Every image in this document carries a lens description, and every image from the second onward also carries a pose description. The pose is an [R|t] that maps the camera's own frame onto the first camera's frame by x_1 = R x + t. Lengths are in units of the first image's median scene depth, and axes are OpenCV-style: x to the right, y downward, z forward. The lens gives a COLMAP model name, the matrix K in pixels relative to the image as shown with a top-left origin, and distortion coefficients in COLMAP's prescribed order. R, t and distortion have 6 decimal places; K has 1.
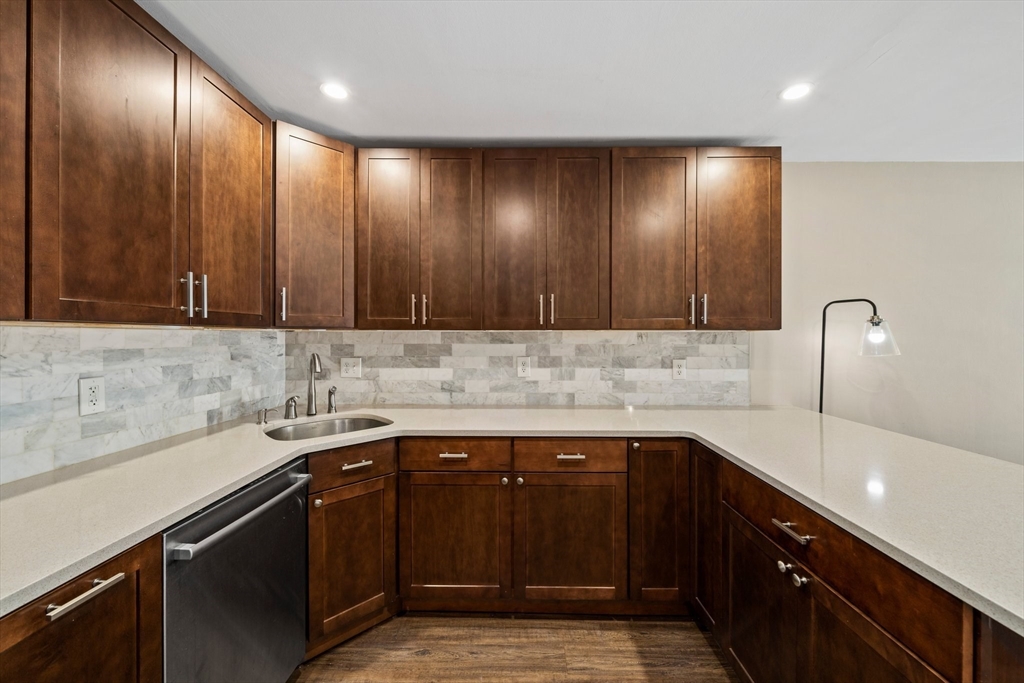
lens RADIAL K [[391.2, 0, 516.7], [0, 391.2, 337.4], [0, 0, 1]] dist [-0.004078, -0.001462]
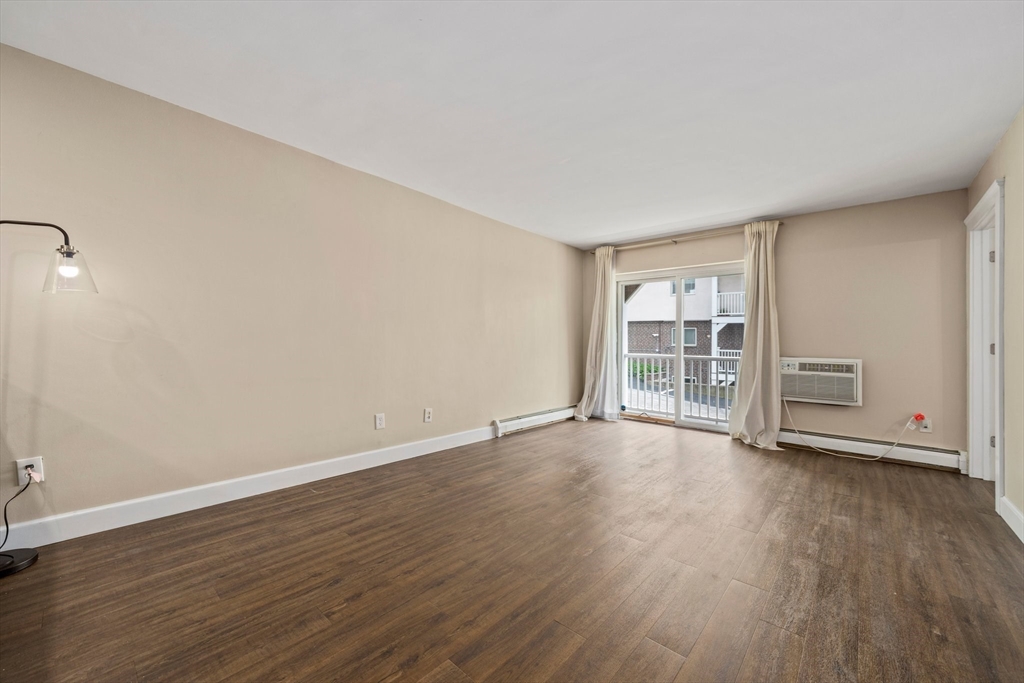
lens RADIAL K [[391.2, 0, 500.2], [0, 391.2, 337.1], [0, 0, 1]] dist [-0.004078, -0.001462]
pose [[0.666855, 0.017980, 0.744970, 0.977044], [-0.006361, 0.999810, -0.018437, 0.163393], [-0.745160, 0.007556, 0.666843, -0.289383]]
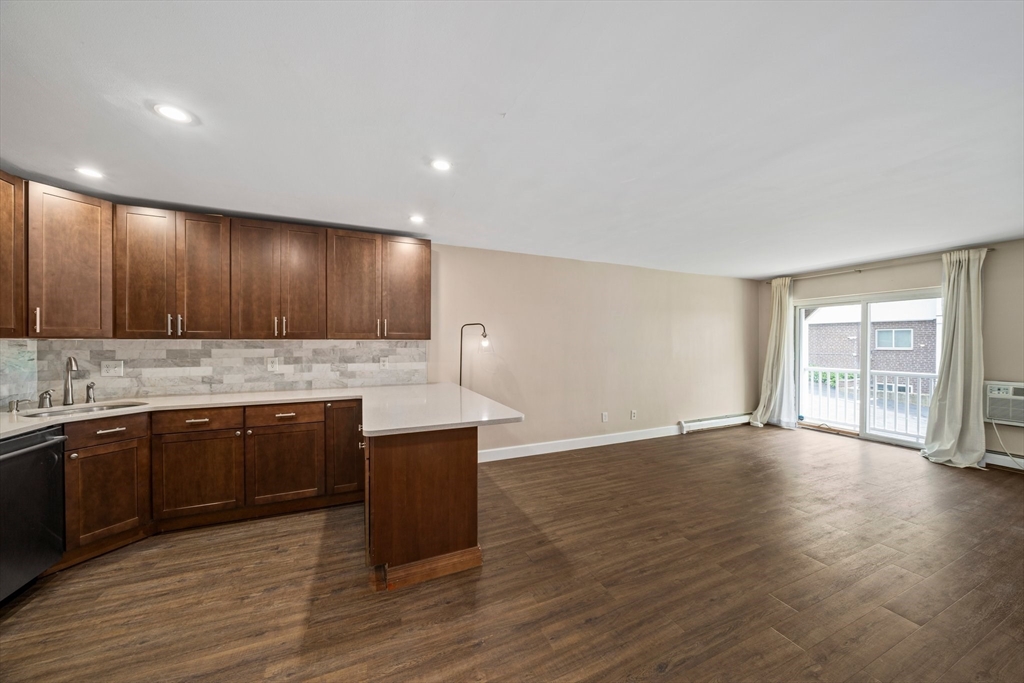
lens RADIAL K [[345.5, 0, 509.7], [0, 345.5, 345.2], [0, 0, 1]] dist [-0.009853, 0.000923]
pose [[0.911416, -0.004319, 0.411463, 0.351726], [0.003885, 0.999991, 0.001891, 0.005005], [-0.411467, -0.000124, 0.911425, -0.643734]]
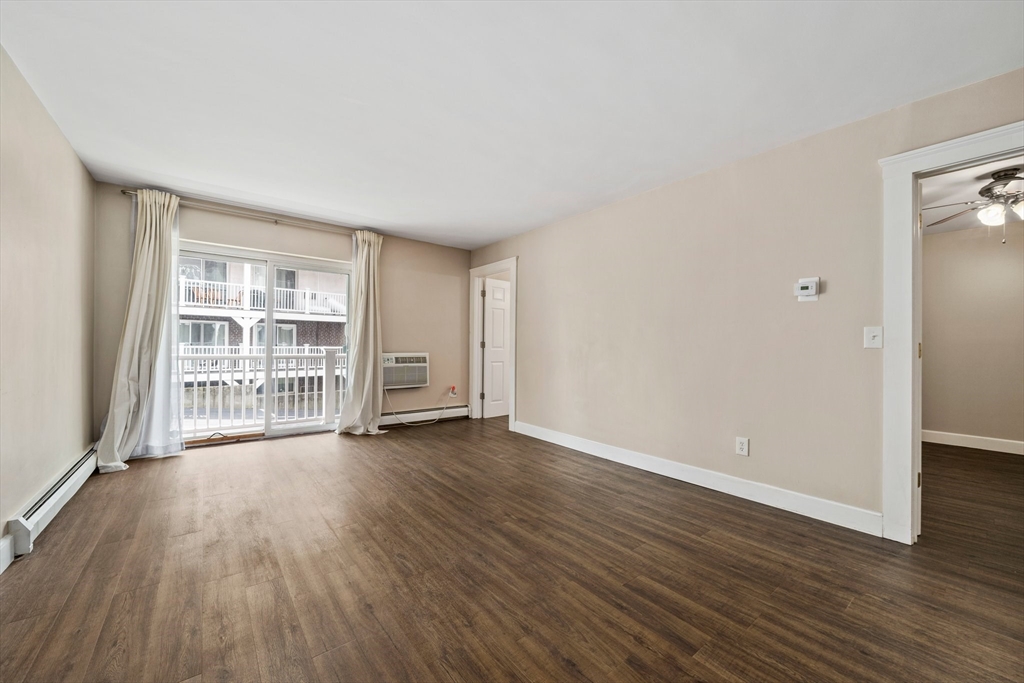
lens RADIAL K [[391.2, 0, 525.9], [0, 391.2, 342.8], [0, 0, 1]] dist [-0.004078, -0.001462]
pose [[-0.636934, -0.006056, 0.770894, 1.081280], [-0.006346, 0.999976, 0.002613, 0.145878], [-0.770892, -0.003228, -0.636958, 0.877308]]
